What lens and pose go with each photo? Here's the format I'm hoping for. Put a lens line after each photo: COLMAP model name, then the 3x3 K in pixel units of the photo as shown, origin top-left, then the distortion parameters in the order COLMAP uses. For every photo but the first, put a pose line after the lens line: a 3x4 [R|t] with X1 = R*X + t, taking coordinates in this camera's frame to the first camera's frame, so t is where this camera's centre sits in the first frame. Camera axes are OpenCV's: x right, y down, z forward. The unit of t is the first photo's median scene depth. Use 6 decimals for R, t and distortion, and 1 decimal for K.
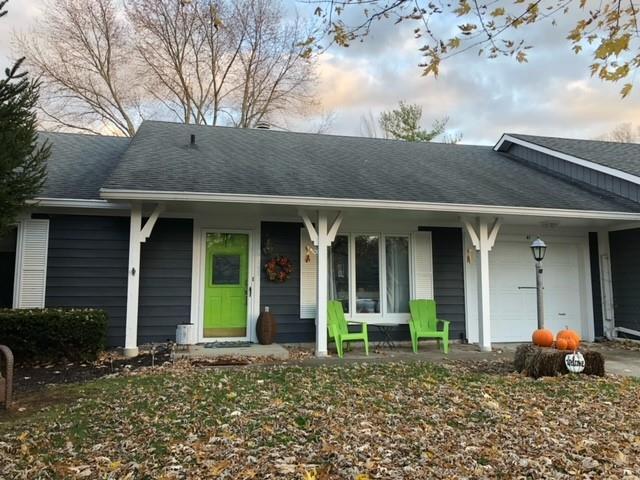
lens RADIAL K [[524.0, 0, 305.6], [0, 524.0, 239.5], [0, 0, 1]] dist [0.001205, 0.002353]
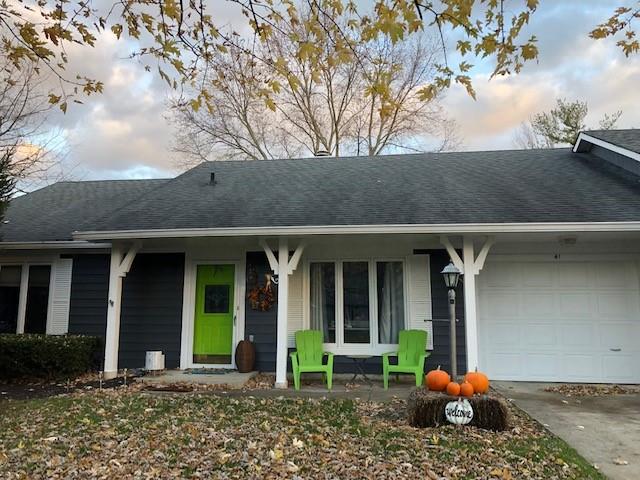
lens RADIAL K [[524.0, 0, 305.6], [0, 524.0, 239.5], [0, 0, 1]] dist [0.001205, 0.002353]
pose [[0.928046, -0.050577, -0.369016, 0.424599], [0.036046, 0.998283, -0.046171, -0.007264], [0.370717, 0.029547, 0.928276, 0.087044]]
